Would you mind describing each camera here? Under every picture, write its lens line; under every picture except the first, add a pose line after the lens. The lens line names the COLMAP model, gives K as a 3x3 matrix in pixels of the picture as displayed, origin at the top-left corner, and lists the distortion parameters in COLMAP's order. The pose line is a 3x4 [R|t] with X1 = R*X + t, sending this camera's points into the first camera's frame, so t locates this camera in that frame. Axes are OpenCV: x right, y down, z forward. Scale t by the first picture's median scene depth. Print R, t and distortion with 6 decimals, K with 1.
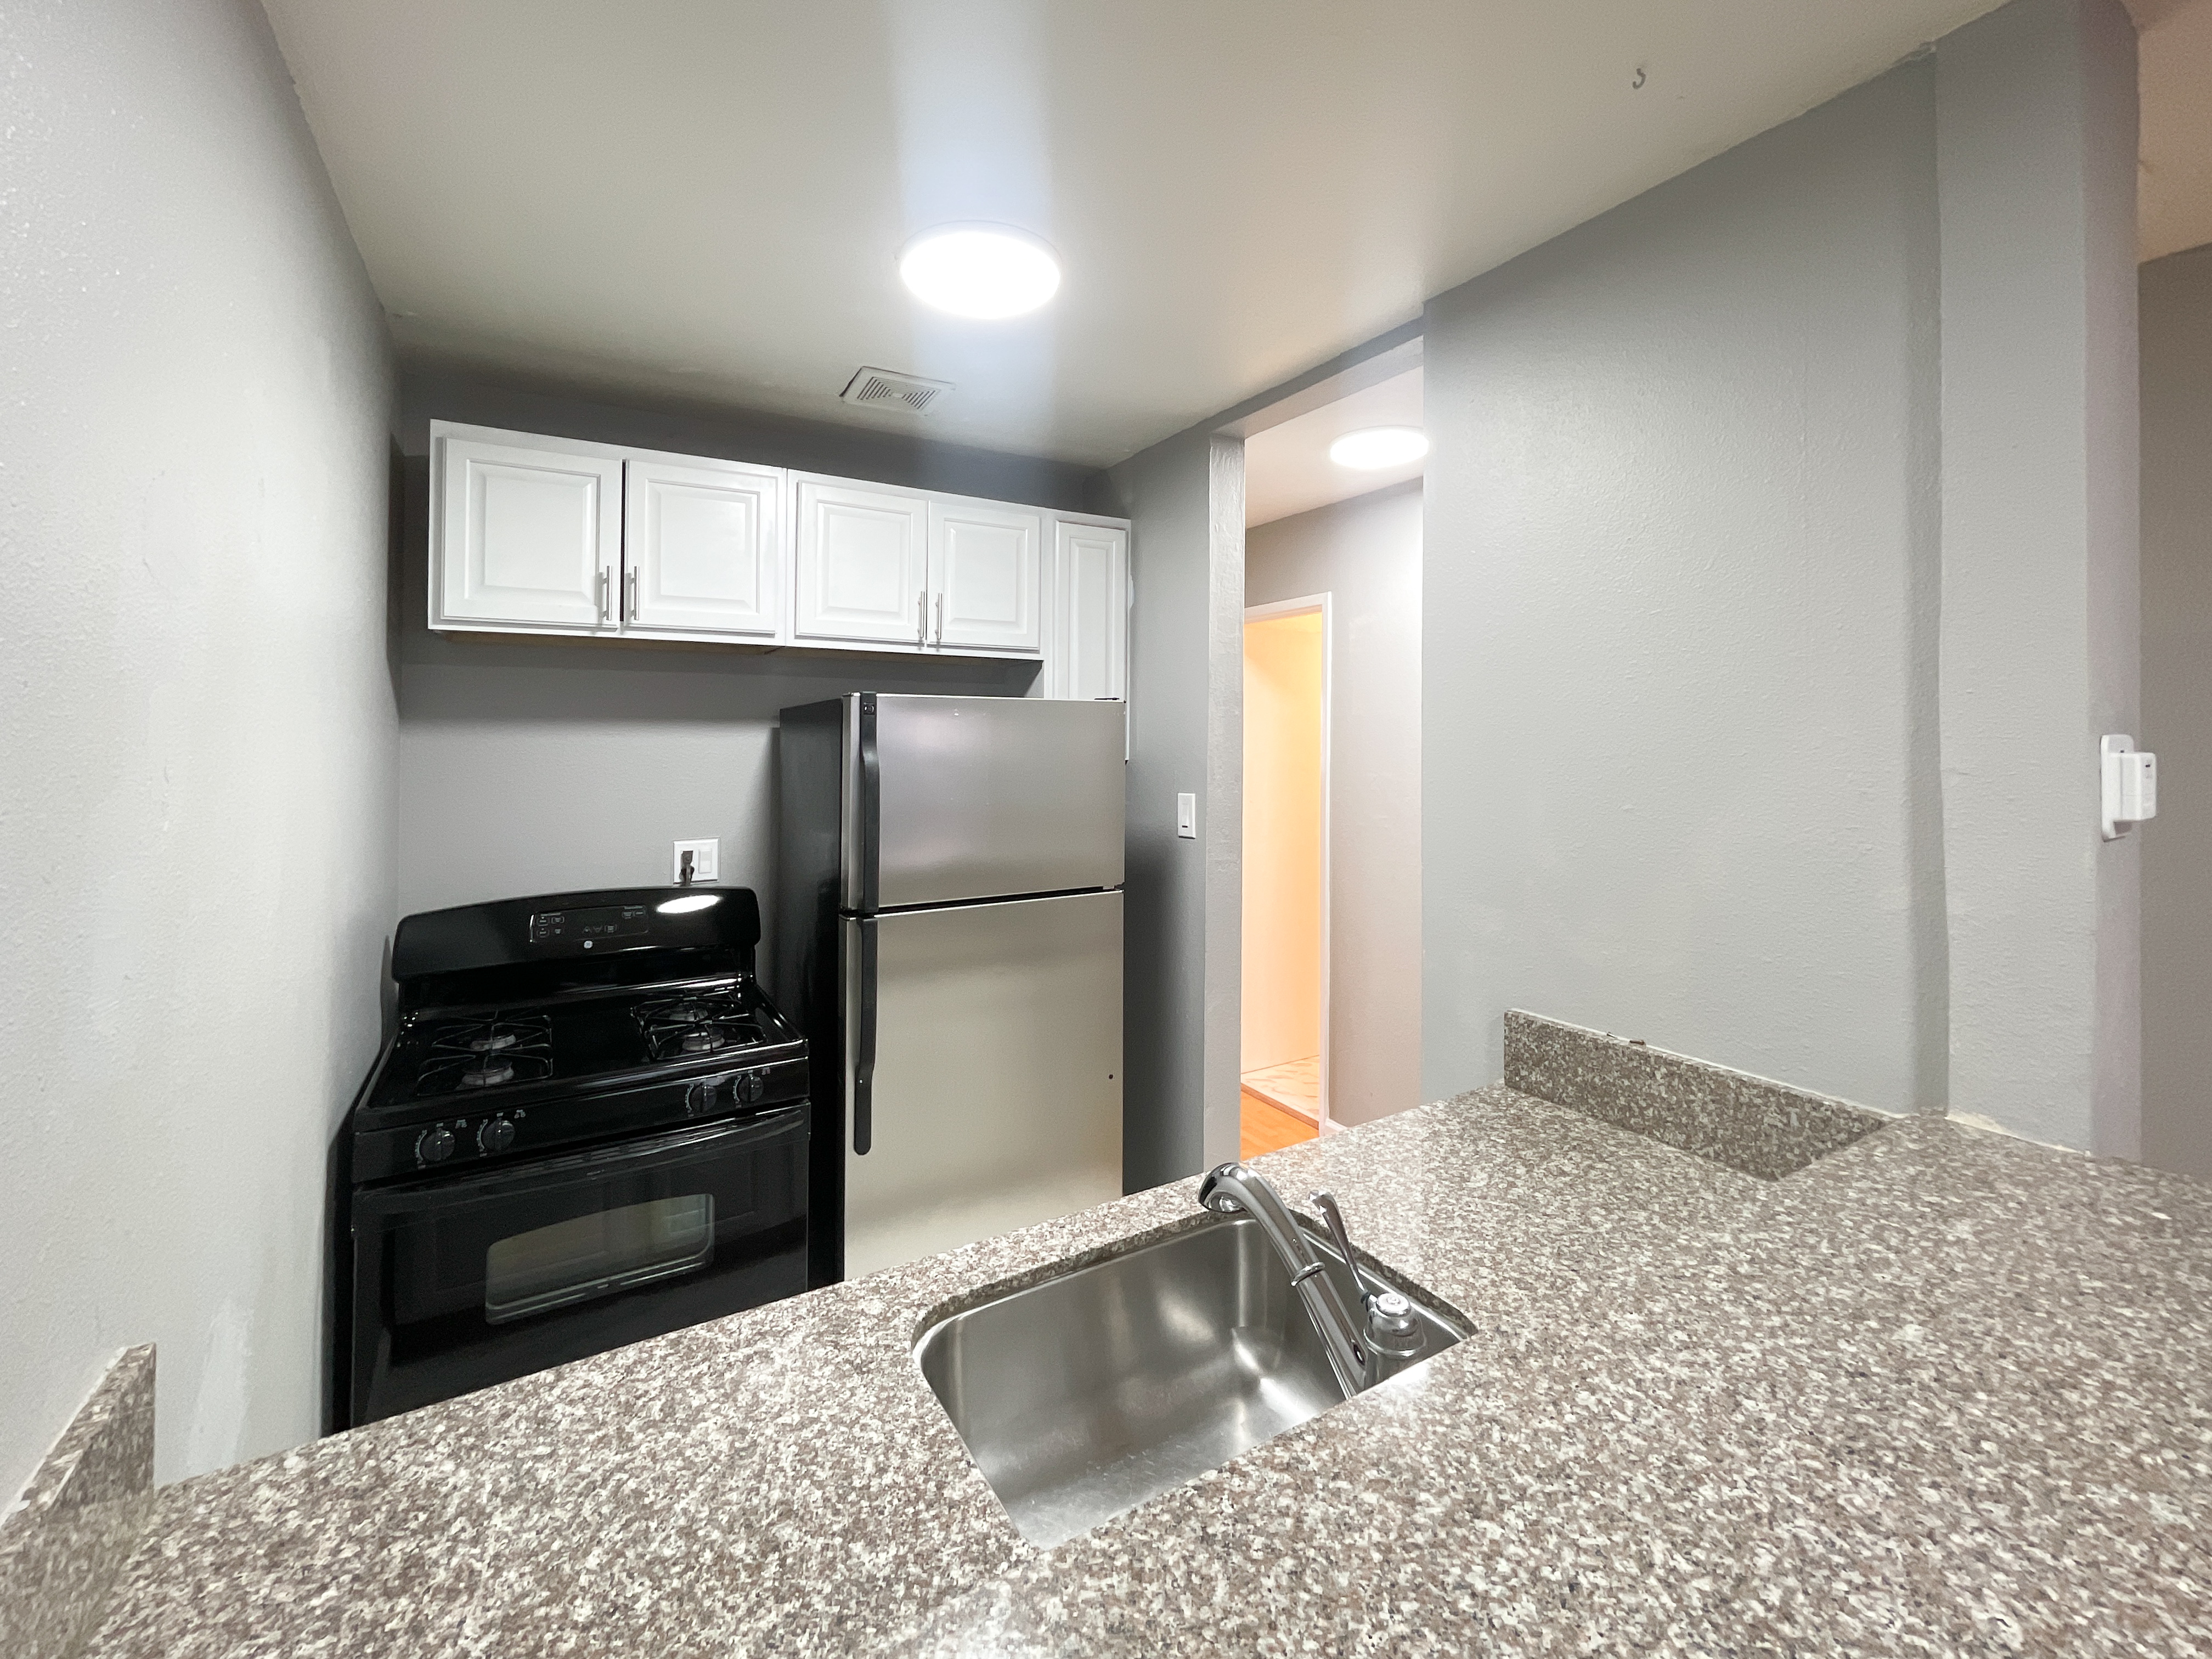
lens RADIAL K [[948.1, 0, 1103.7], [0, 948.1, 728.8], [0, 0, 1]] dist [-0.001183, 0.000343]
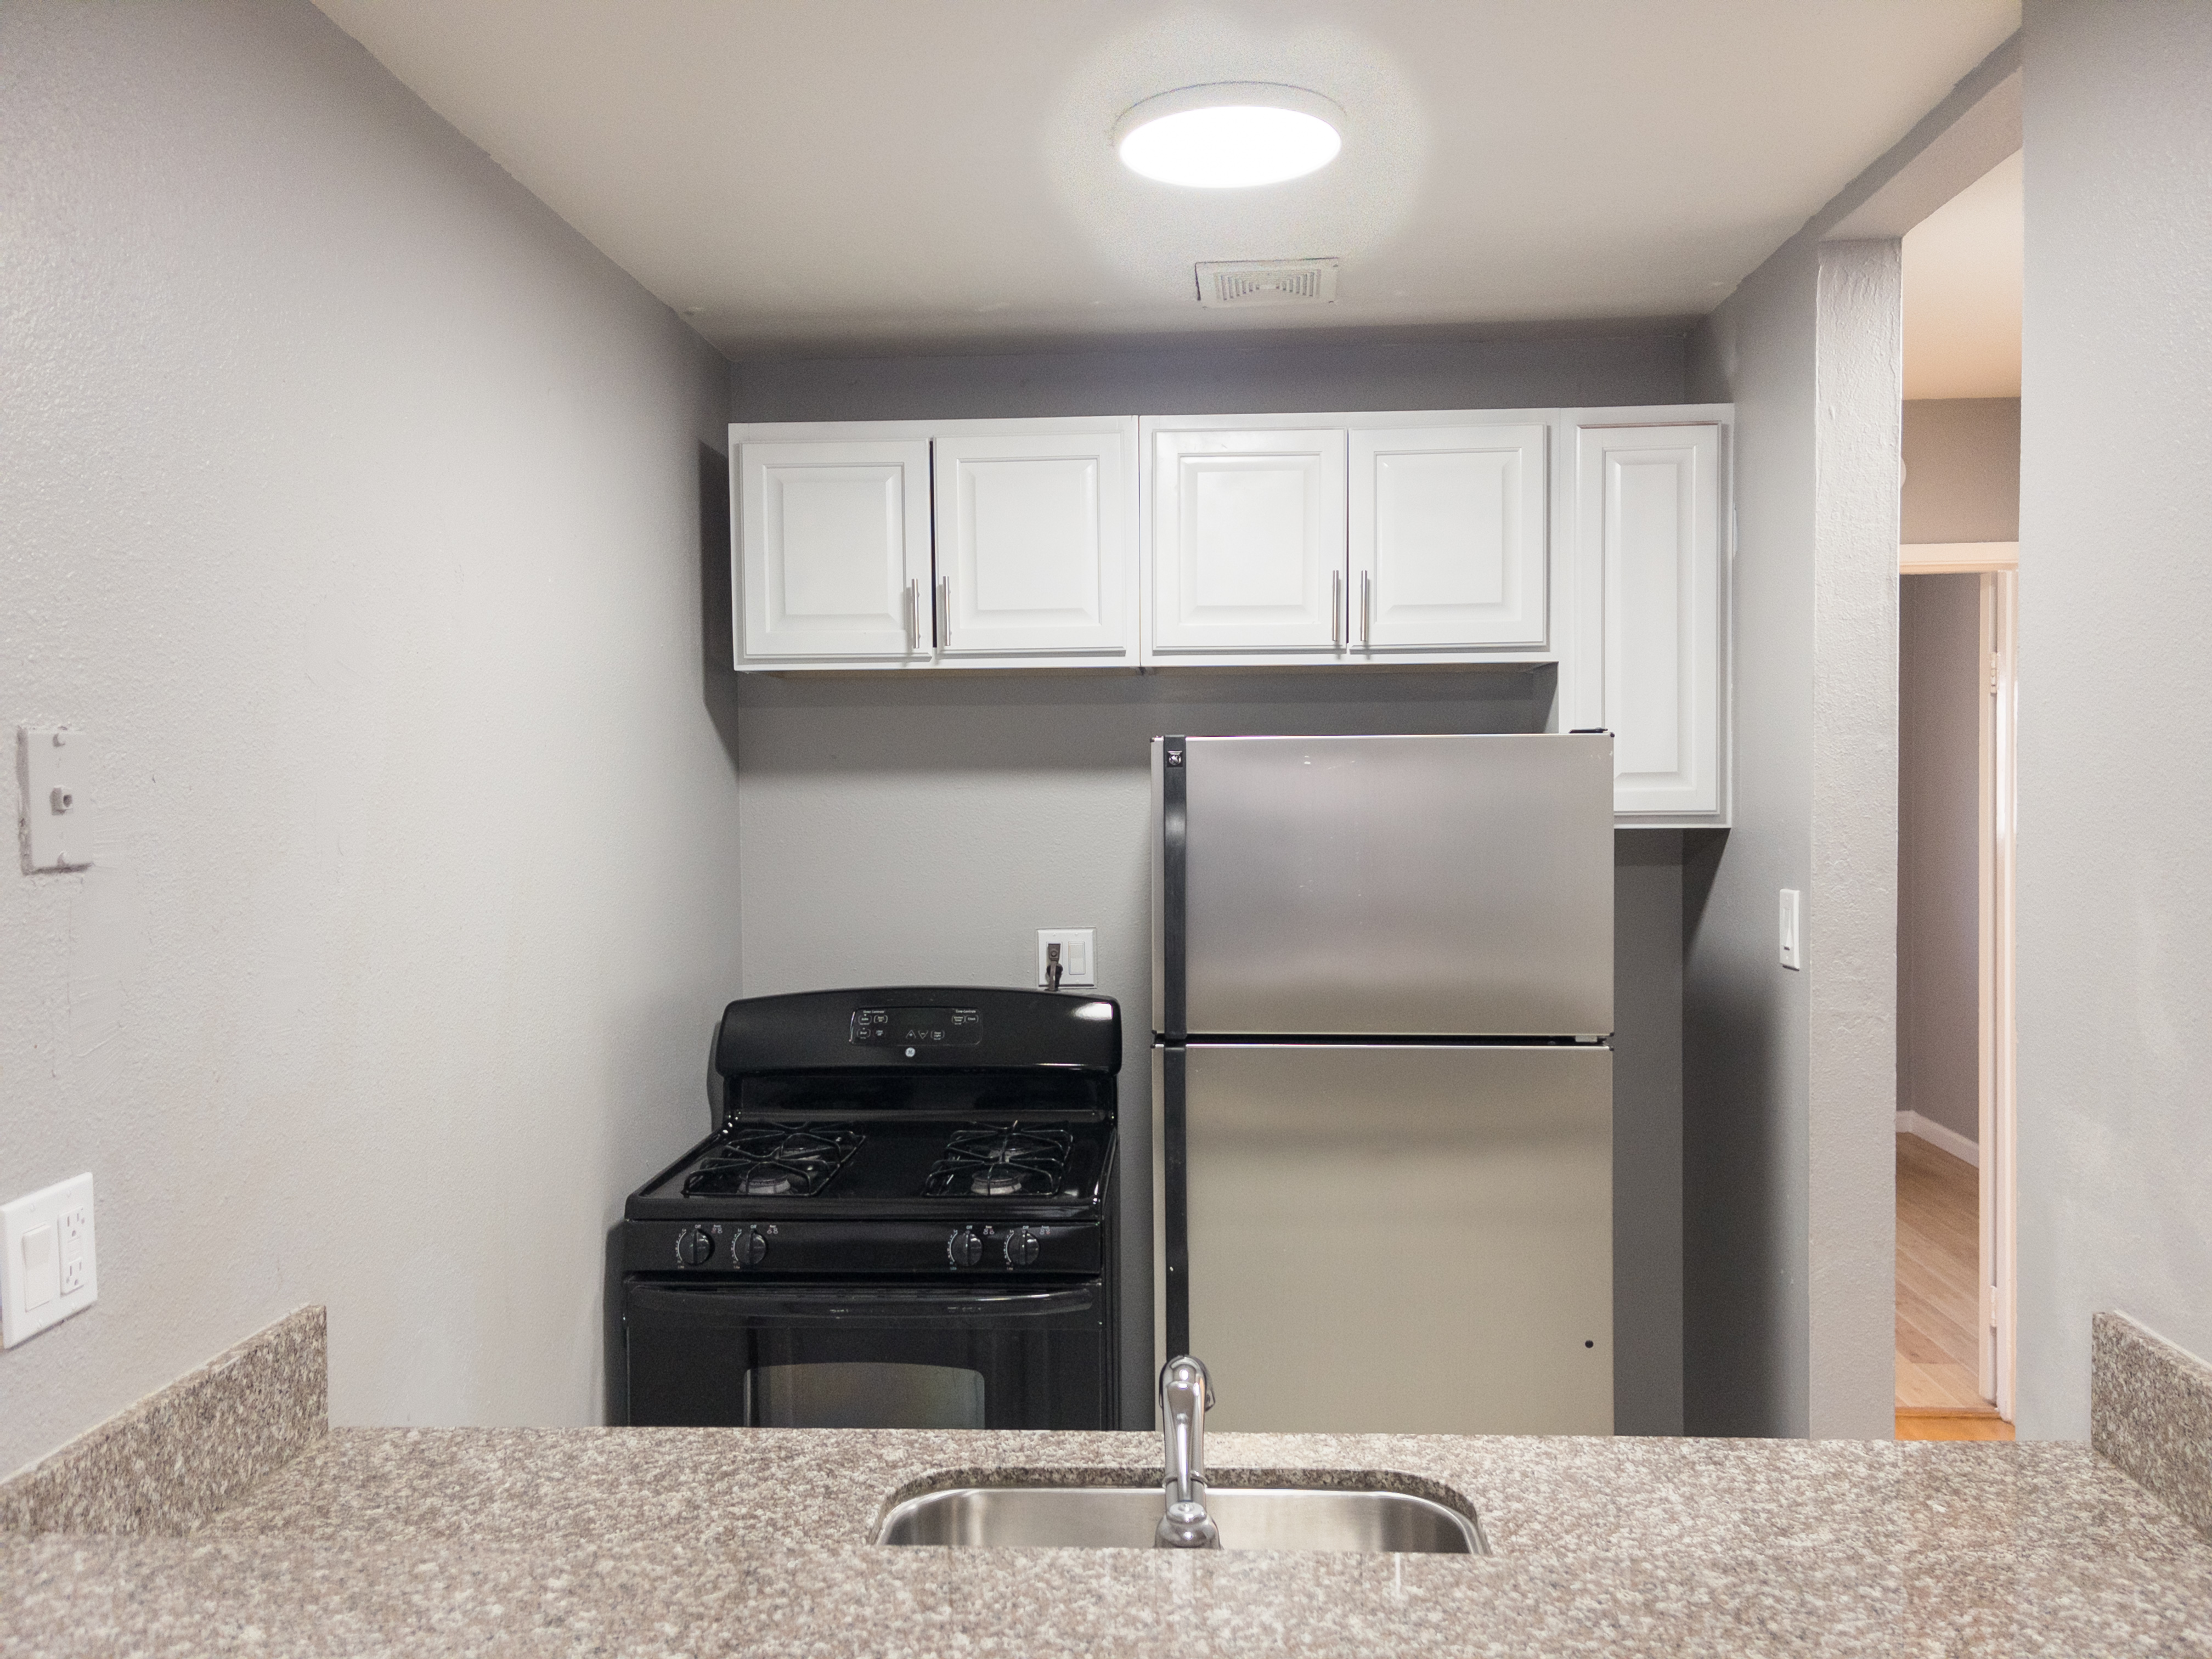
lens RADIAL K [[1720.2, 0, 1106.0], [0, 1720.2, 829.5], [0, 0, 1]] dist [0.083534, -0.114141]
pose [[0.825840, 0.014070, -0.563729, 0.527395], [0.013622, 0.998899, 0.044887, -0.031047], [0.563740, -0.044748, 0.824739, -0.133065]]
